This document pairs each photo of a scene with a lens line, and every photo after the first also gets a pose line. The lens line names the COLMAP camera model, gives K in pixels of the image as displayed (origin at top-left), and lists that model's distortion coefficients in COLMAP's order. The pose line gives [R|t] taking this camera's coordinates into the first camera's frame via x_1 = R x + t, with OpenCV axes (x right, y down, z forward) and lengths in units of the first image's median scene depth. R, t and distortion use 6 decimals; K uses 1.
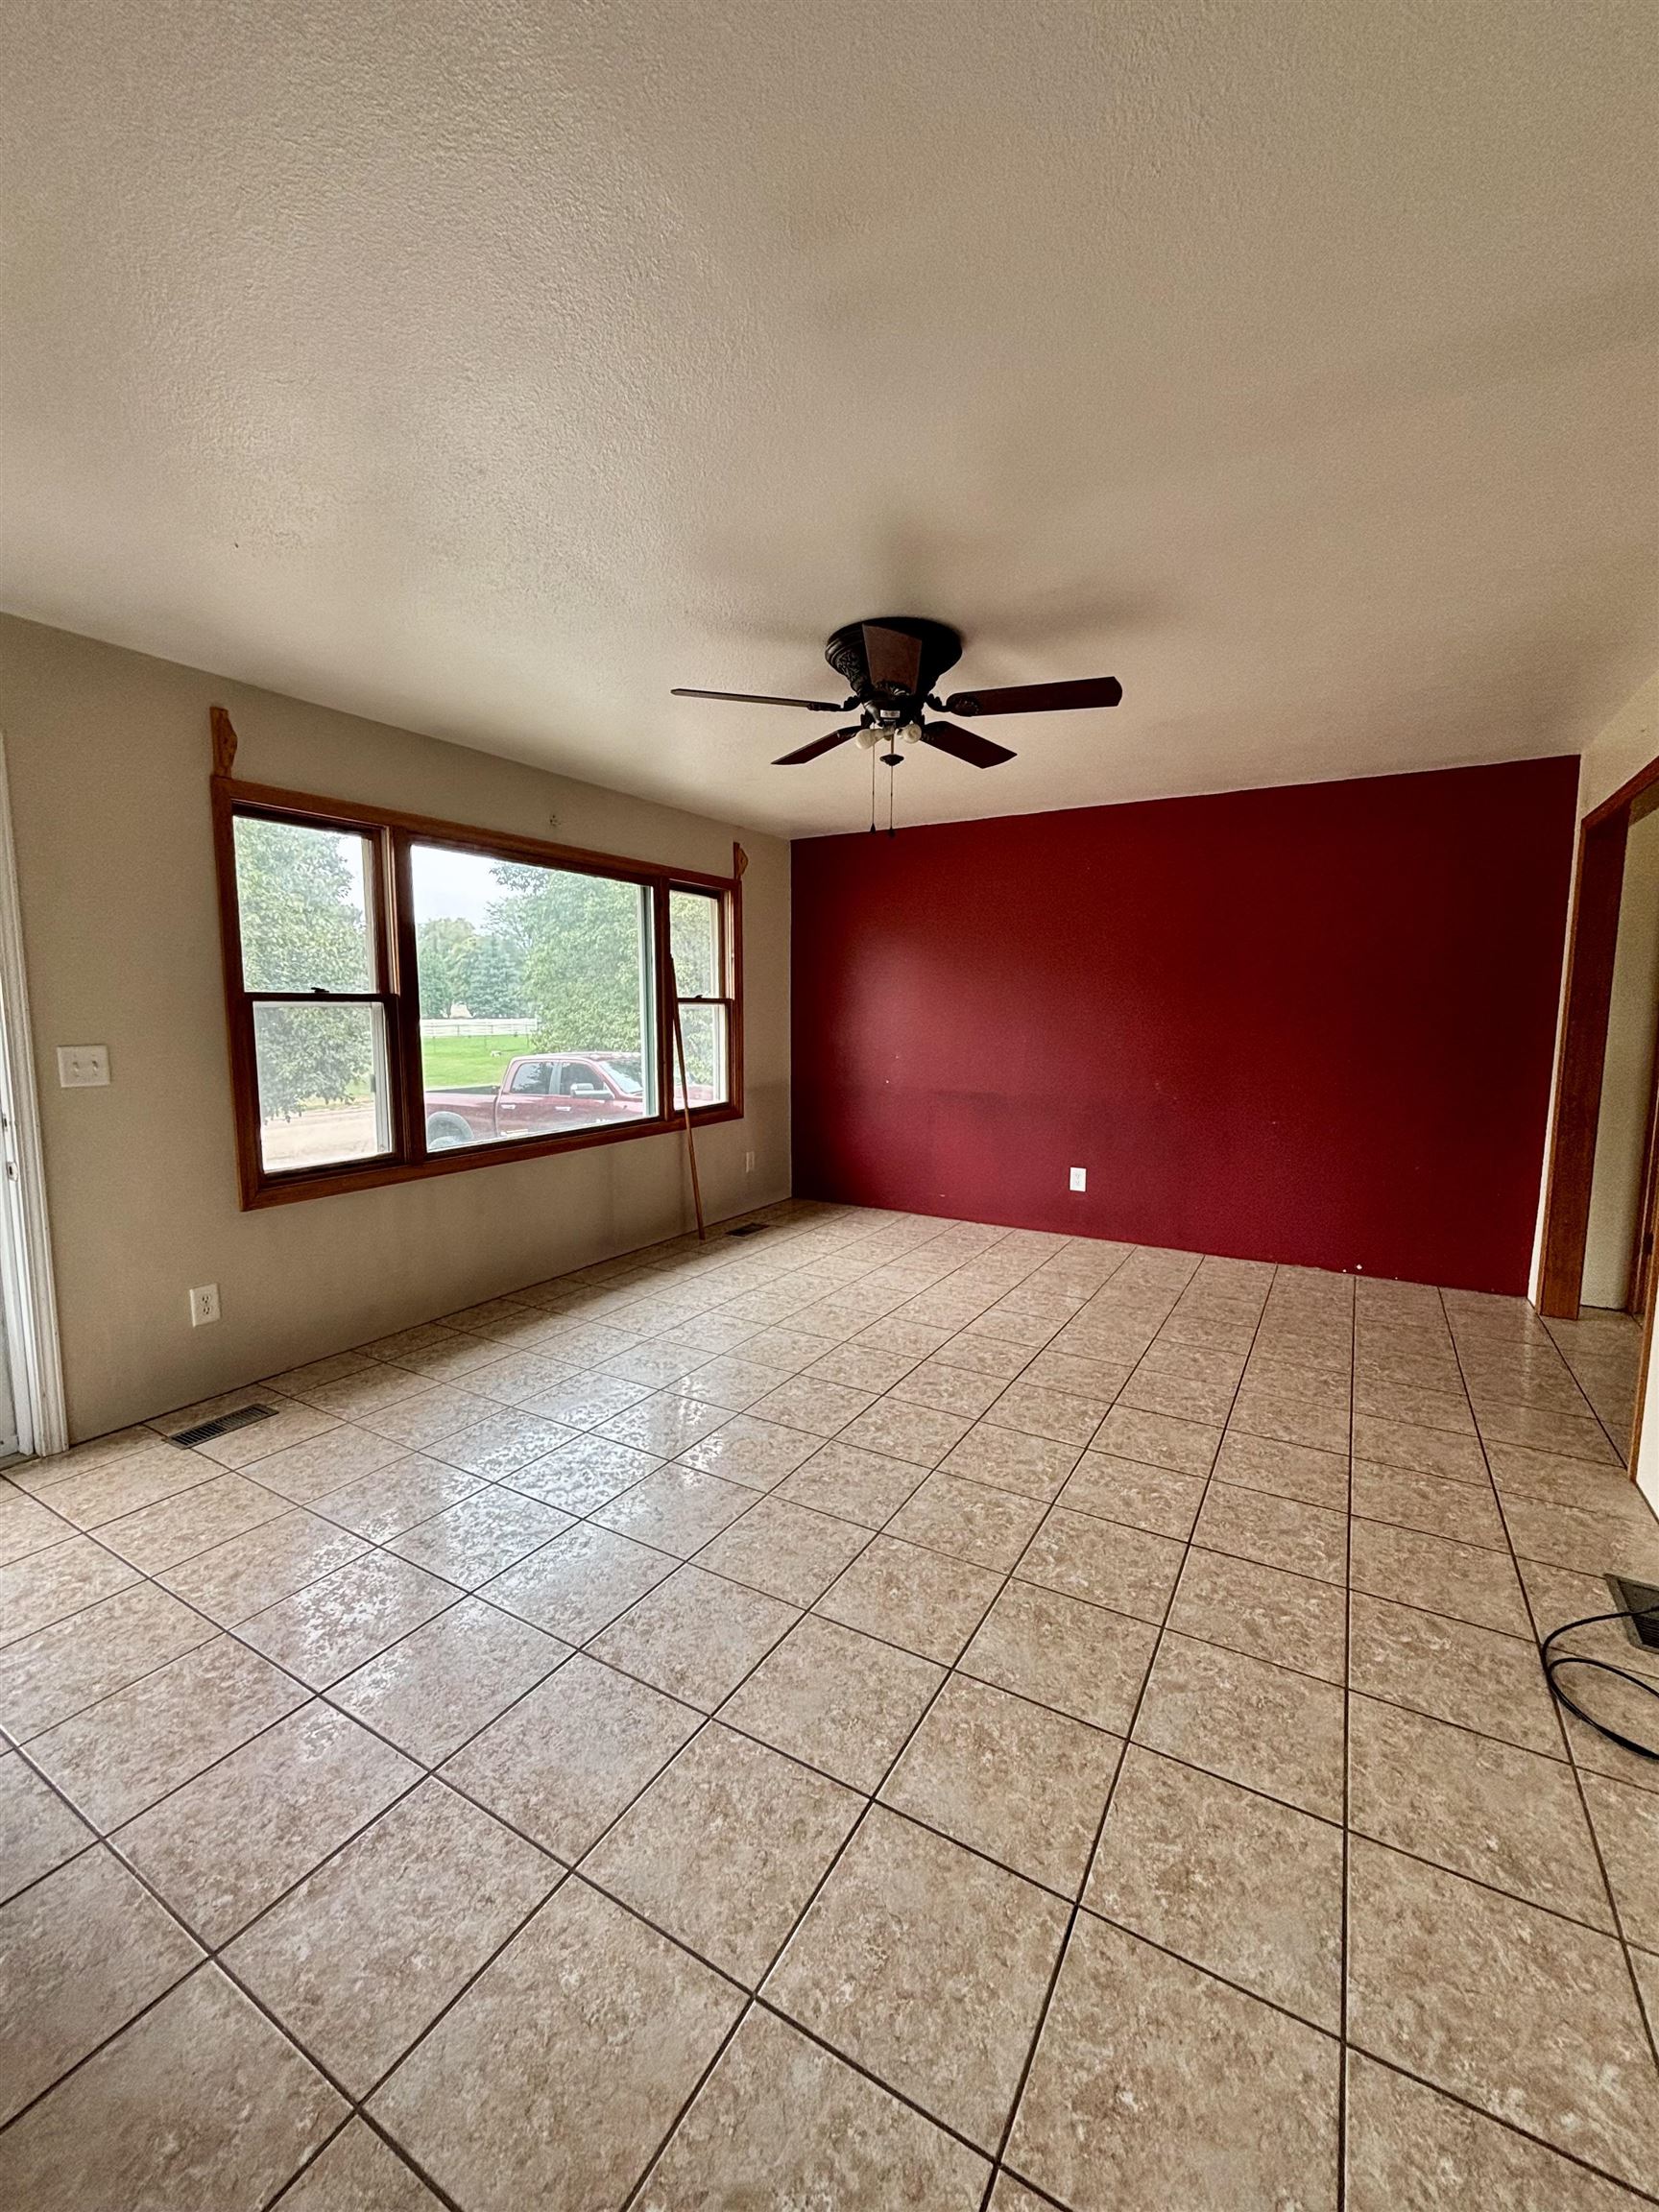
lens RADIAL K [[890.4, 0, 840.6], [0, 890.4, 1097.8], [0, 0, 1]] dist [-0.003075, 0.002308]
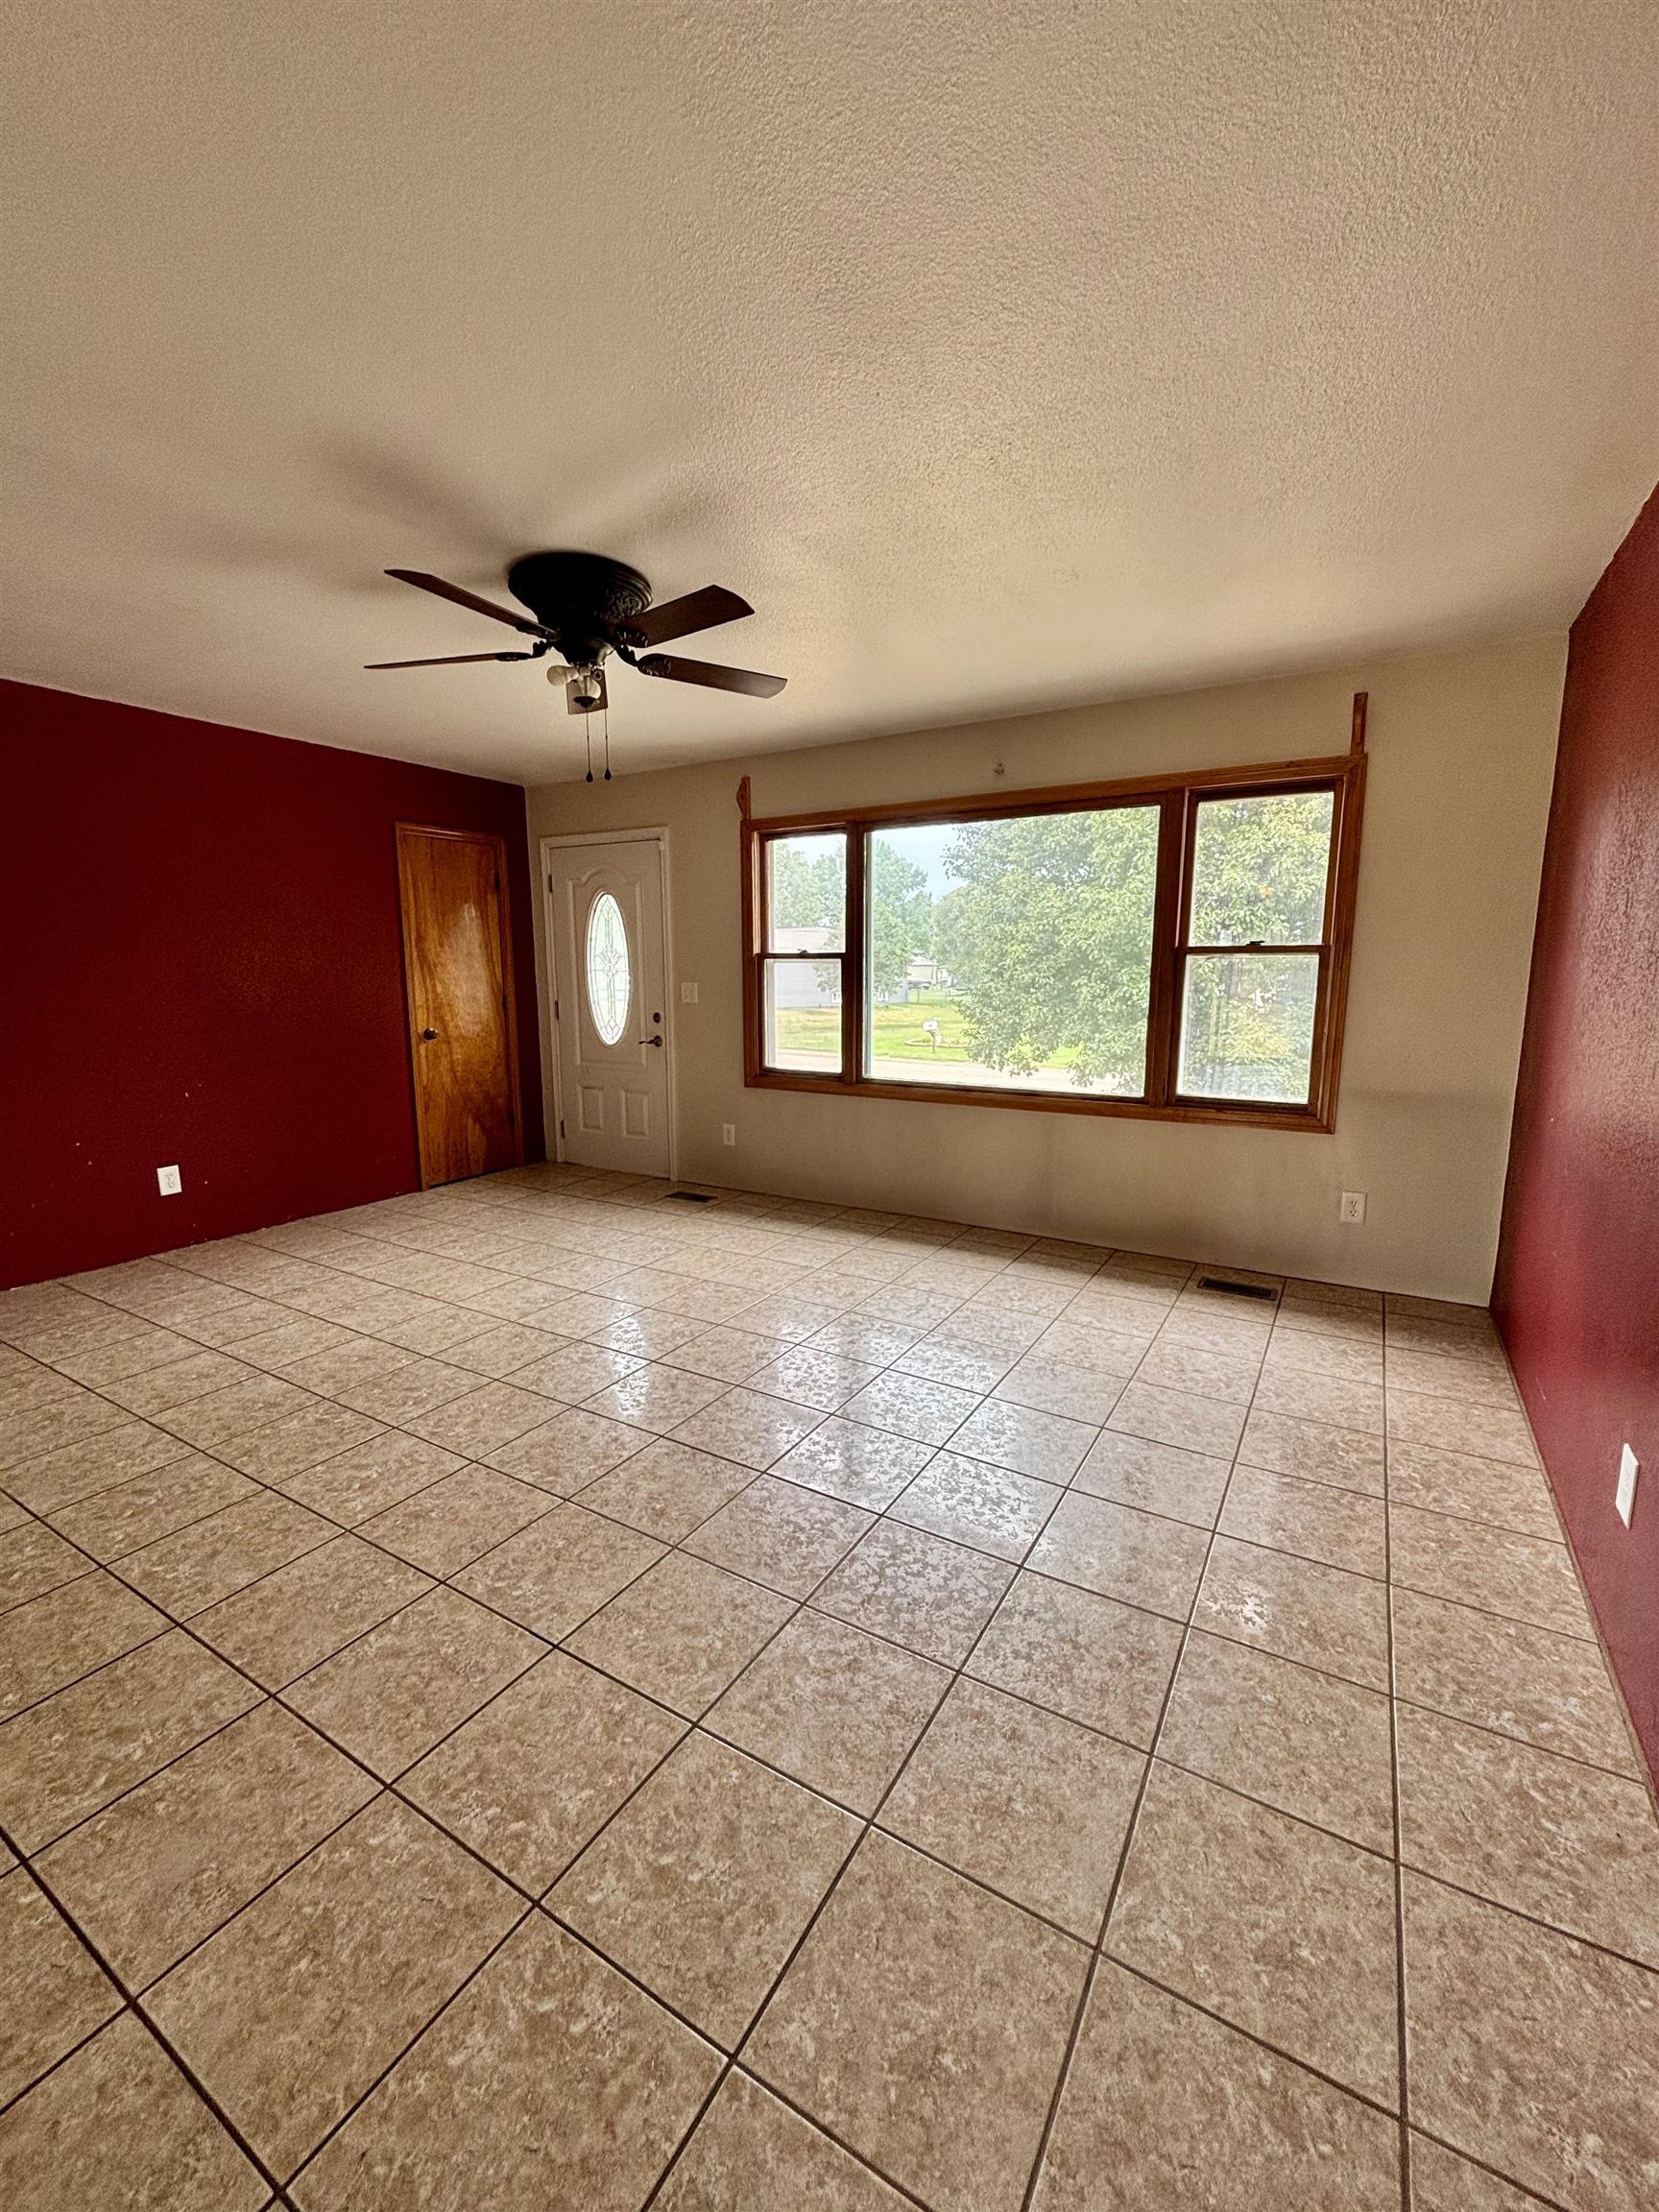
lens RADIAL K [[890.4, 0, 842.3], [0, 890.4, 1119.2], [0, 0, 1]] dist [-0.003075, 0.002308]
pose [[-0.011613, 0.167966, -0.985724, 0.917483], [-0.103160, 0.980329, 0.168262, -0.105199], [0.994597, 0.103641, 0.005943, 1.119031]]
